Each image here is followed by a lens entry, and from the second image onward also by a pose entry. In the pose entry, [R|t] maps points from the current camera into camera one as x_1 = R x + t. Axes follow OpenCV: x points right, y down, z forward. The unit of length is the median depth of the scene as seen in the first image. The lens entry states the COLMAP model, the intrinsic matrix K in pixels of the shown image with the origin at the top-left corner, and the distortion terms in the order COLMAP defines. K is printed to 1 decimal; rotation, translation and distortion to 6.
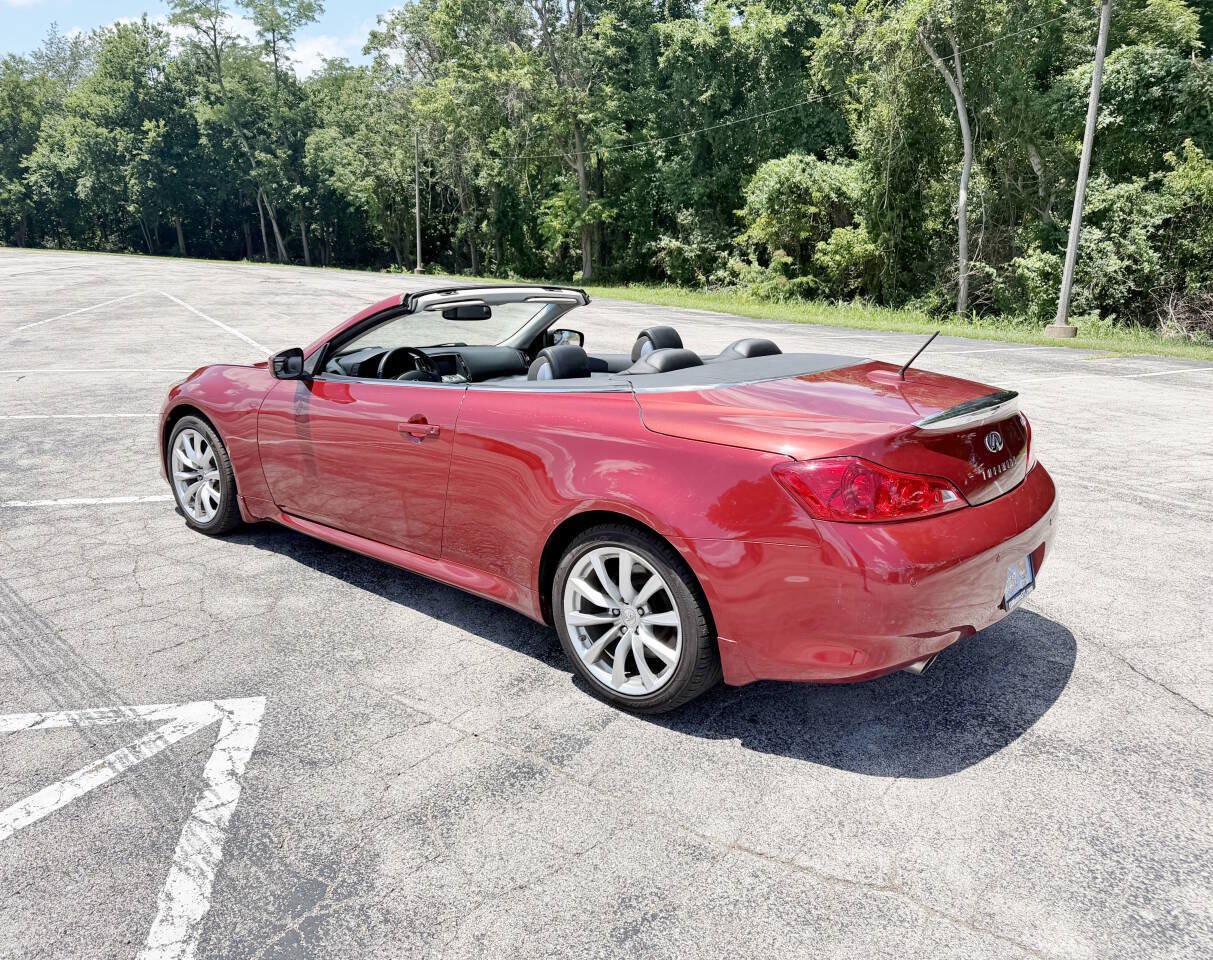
lens RADIAL K [[944.2, 0, 594.1], [0, 944.2, 476.3], [0, 0, 1]] dist [0.026543, -0.040829]
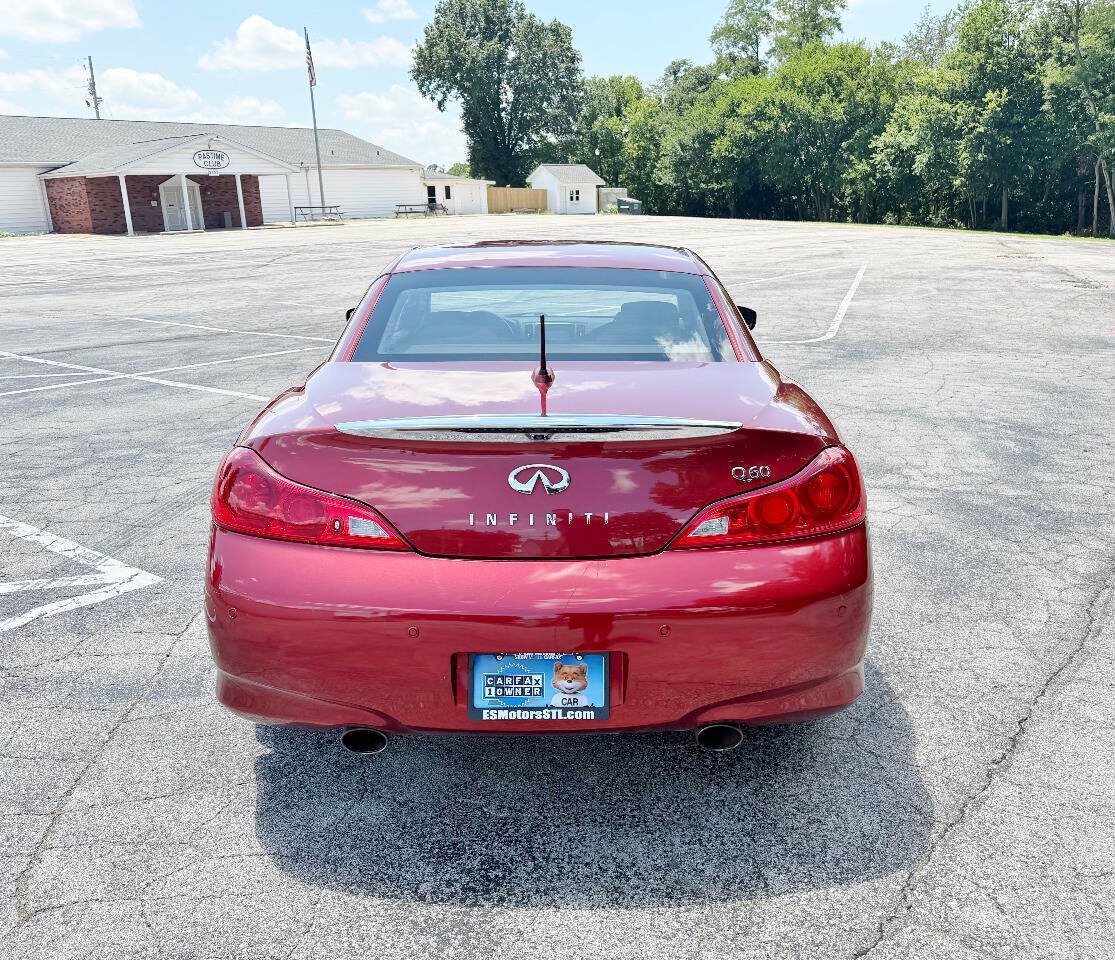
lens RADIAL K [[972.7, 0, 557.5], [0, 972.7, 480.0], [0, 0, 1]] dist [-0.006812, -0.015118]
pose [[0.655919, 0.179963, -0.733065, 0.222544], [-0.163198, 0.982004, 0.095053, -0.023982], [0.736978, 0.057288, 0.673484, 0.132524]]
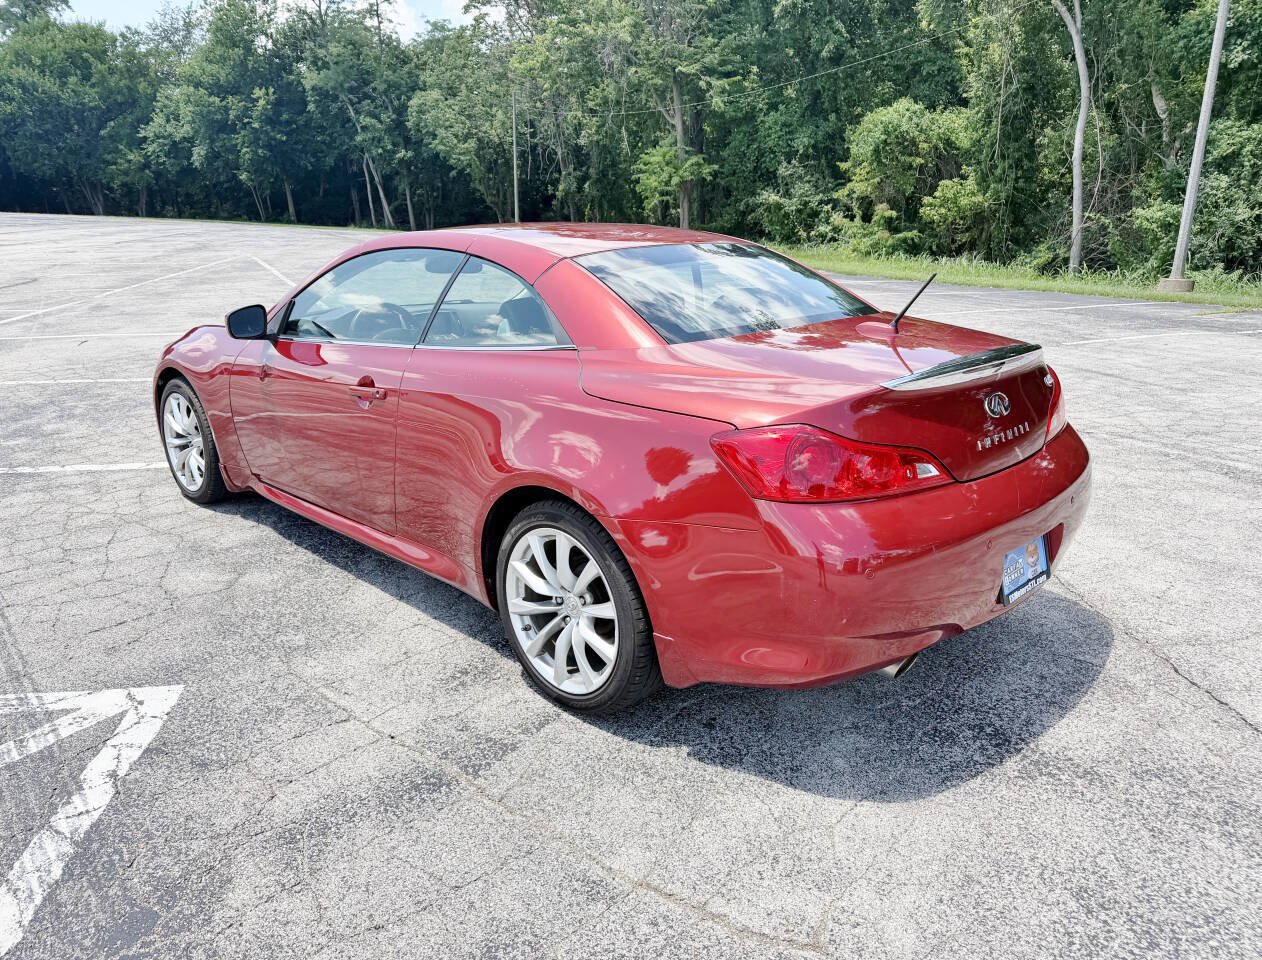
lens RADIAL K [[944.1, 0, 631.0], [0, 944.1, 480.0], [0, 0, 1]] dist [0.005673, -0.011855]
pose [[0.997077, 0.004033, -0.076296, 0.038710], [-0.000745, 0.999071, 0.043084, -0.001442], [0.076399, -0.042901, 0.996154, 0.033031]]
